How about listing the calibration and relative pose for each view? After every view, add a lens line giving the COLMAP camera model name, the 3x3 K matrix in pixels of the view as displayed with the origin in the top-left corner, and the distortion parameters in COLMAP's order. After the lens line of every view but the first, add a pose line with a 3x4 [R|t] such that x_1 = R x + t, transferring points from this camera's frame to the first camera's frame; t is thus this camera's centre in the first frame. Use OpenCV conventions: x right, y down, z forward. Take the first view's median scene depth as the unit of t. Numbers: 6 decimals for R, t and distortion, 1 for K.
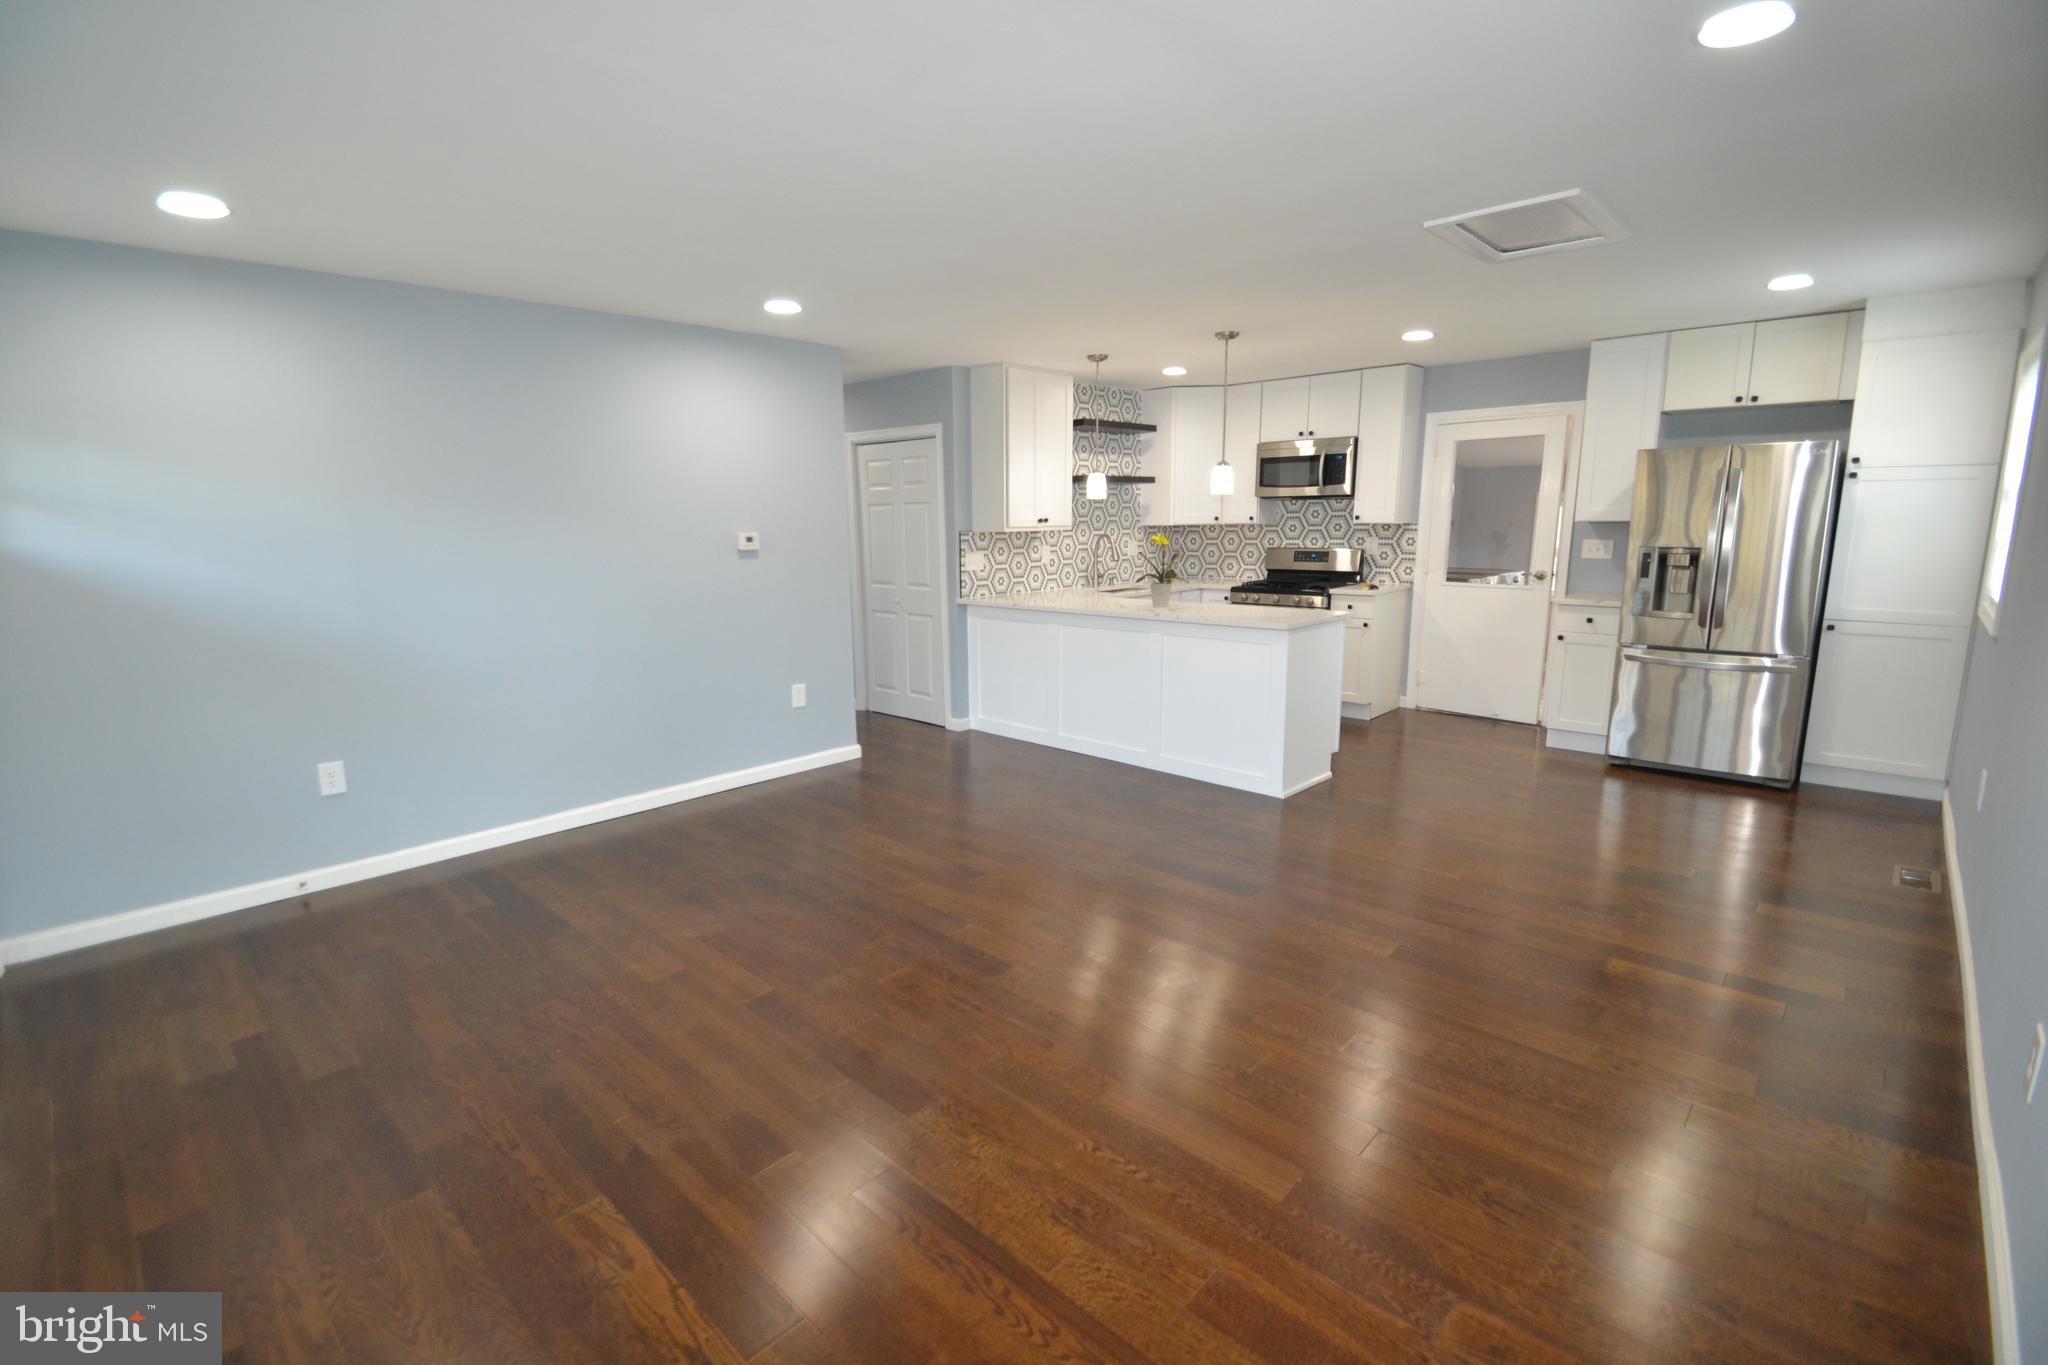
lens RADIAL K [[911.4, 0, 996.2], [0, 911.4, 687.3], [0, 0, 1]] dist [0.016061, -0.018382]
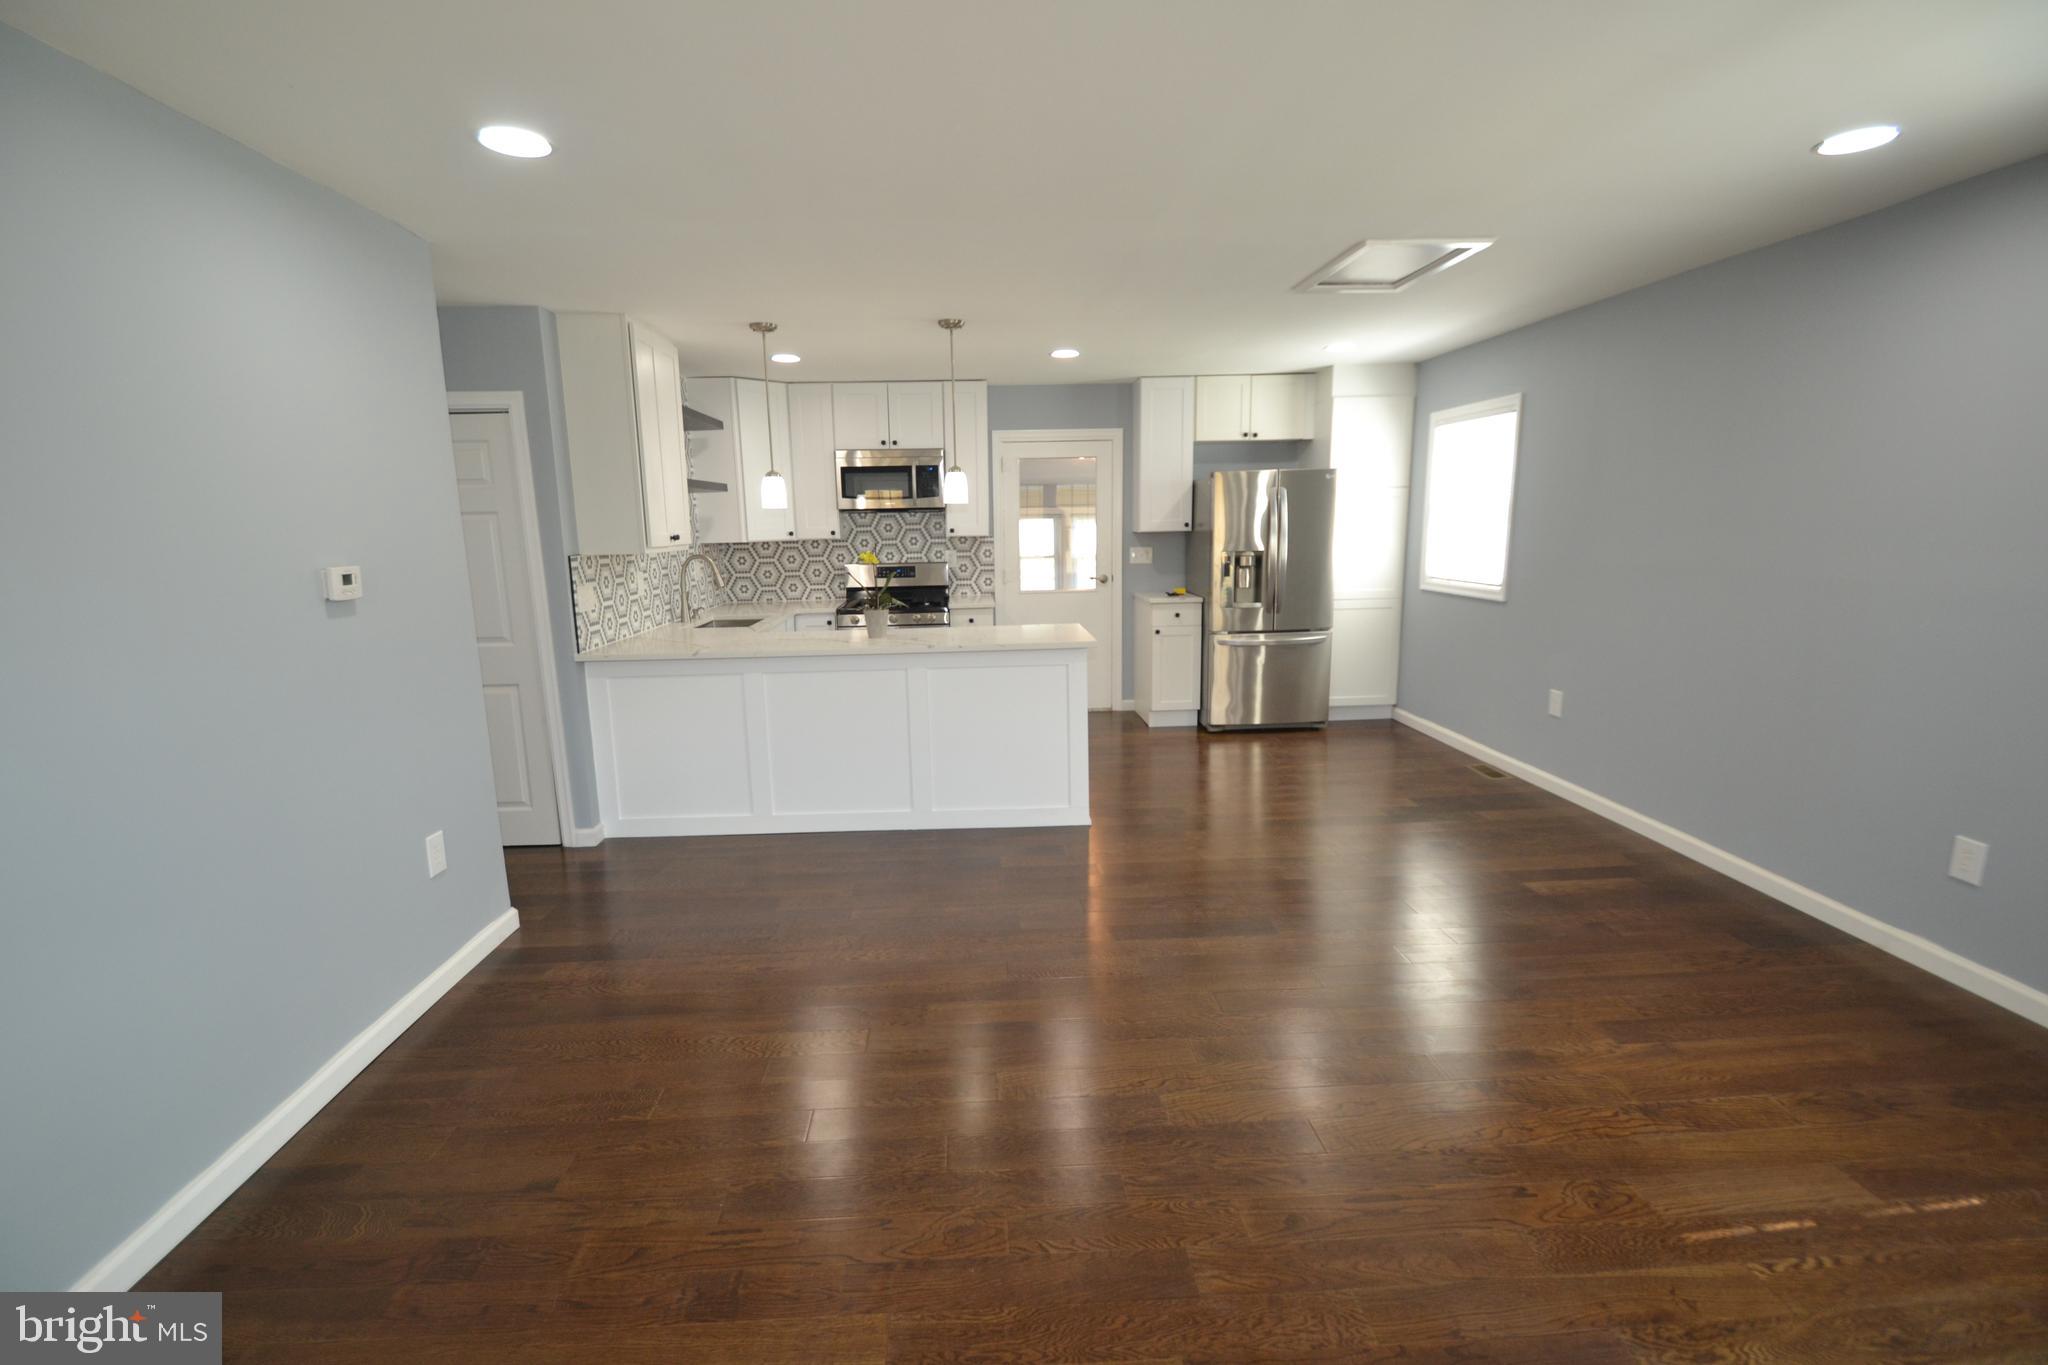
lens RADIAL K [[911.4, 0, 996.2], [0, 911.4, 687.3], [0, 0, 1]] dist [0.016061, -0.018382]
pose [[0.688431, -0.131717, 0.713241, -0.303366], [0.145010, 0.988513, 0.042587, -0.054533], [-0.710658, 0.074109, 0.699624, 0.294260]]
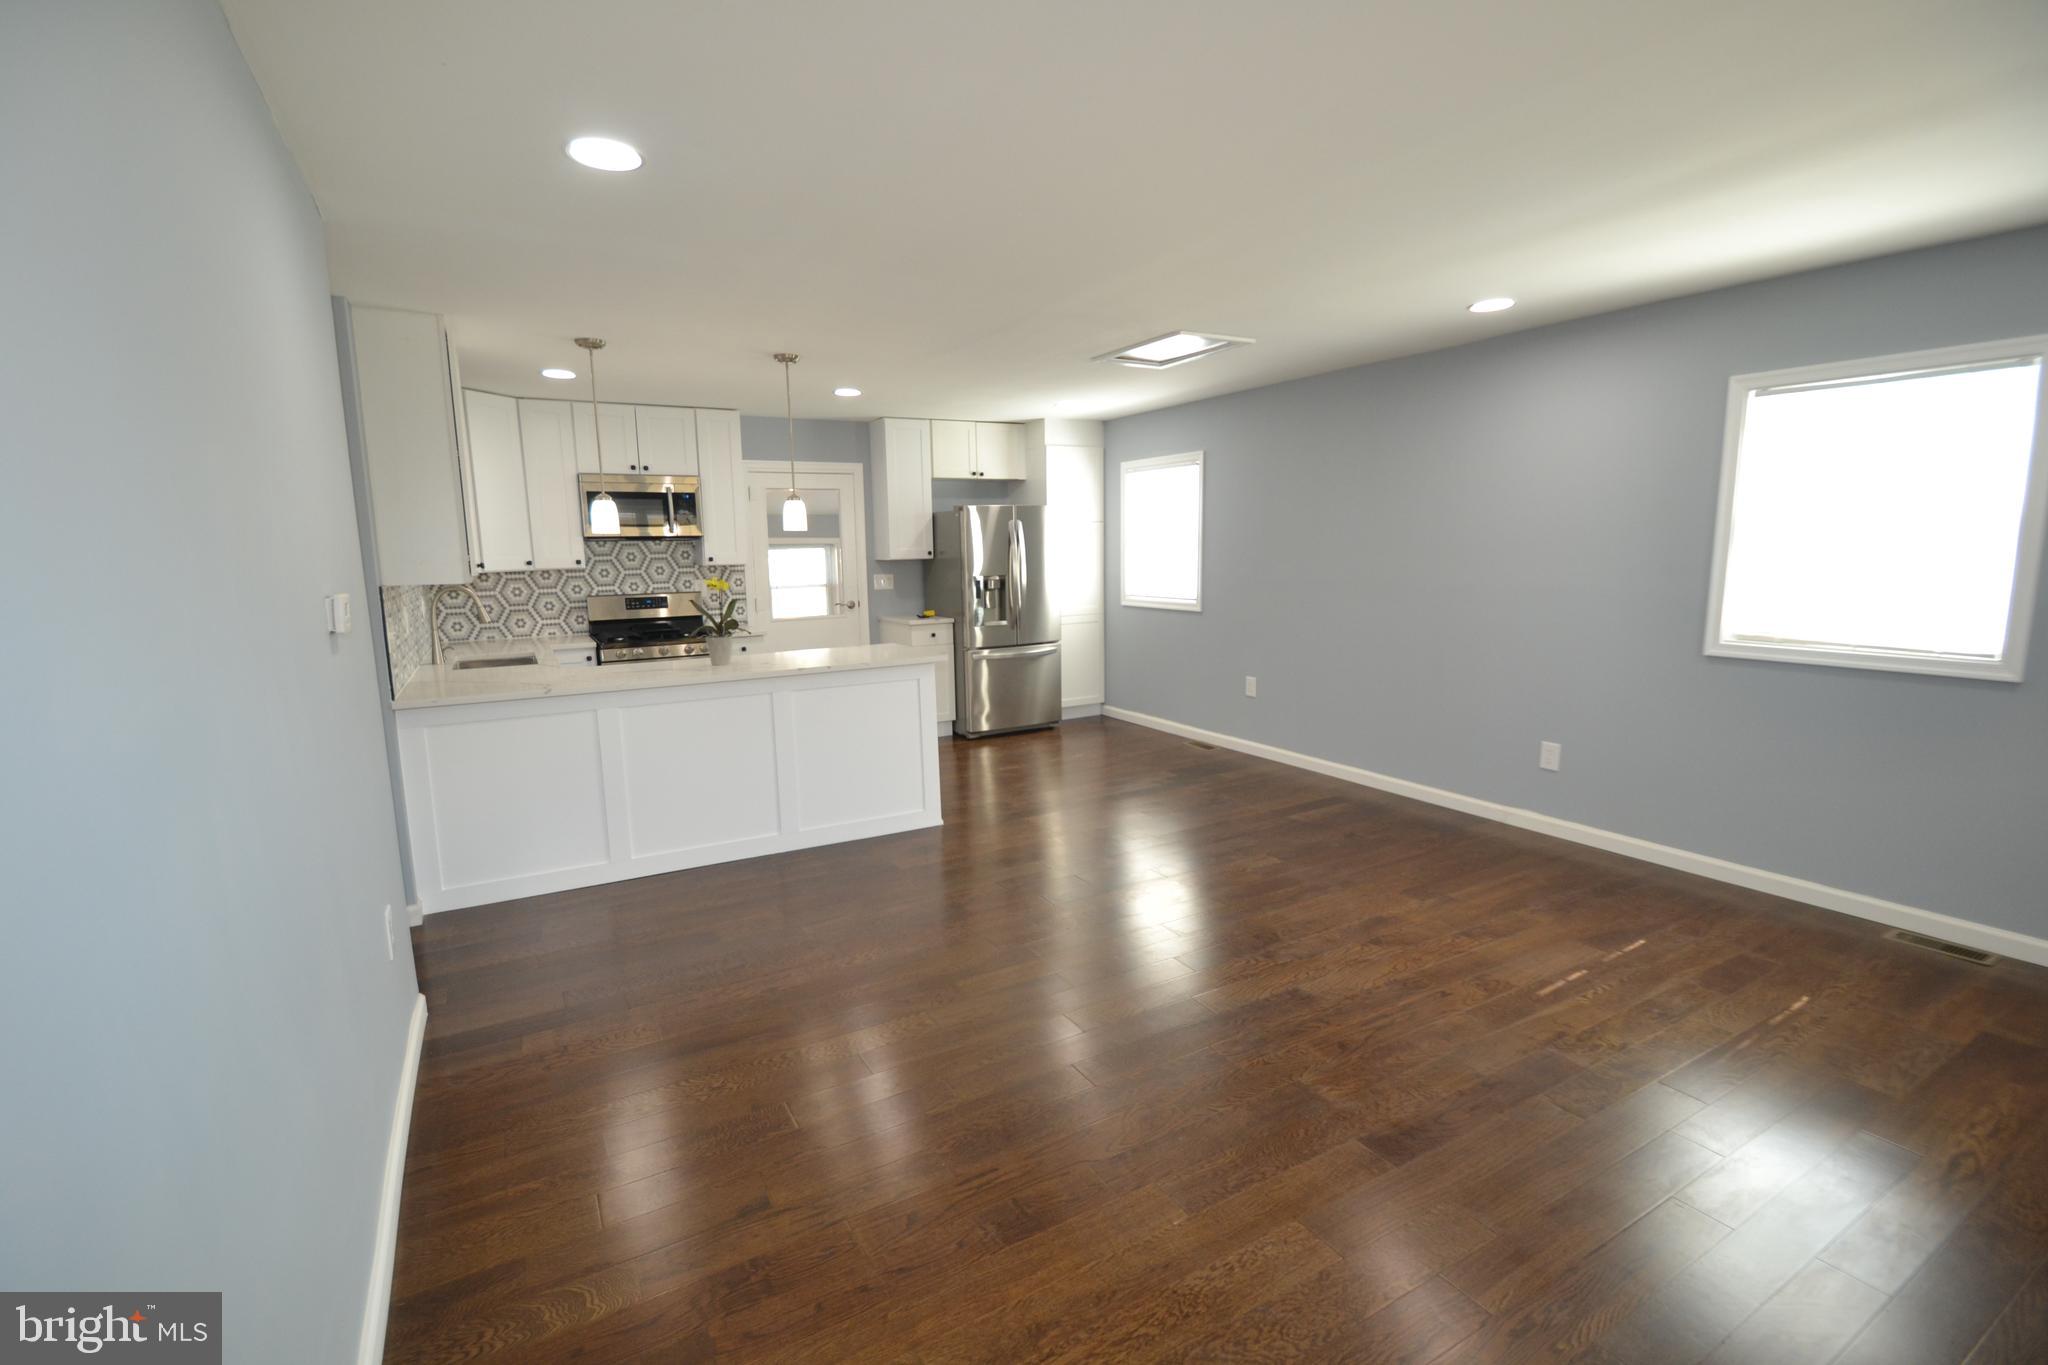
lens RADIAL K [[911.4, 0, 996.2], [0, 911.4, 687.3], [0, 0, 1]] dist [0.016061, -0.018382]
pose [[0.292446, -0.140255, 0.945941, -0.461406], [0.192344, 0.977597, 0.085484, -0.078911], [-0.936739, 0.156947, 0.312872, 0.442104]]
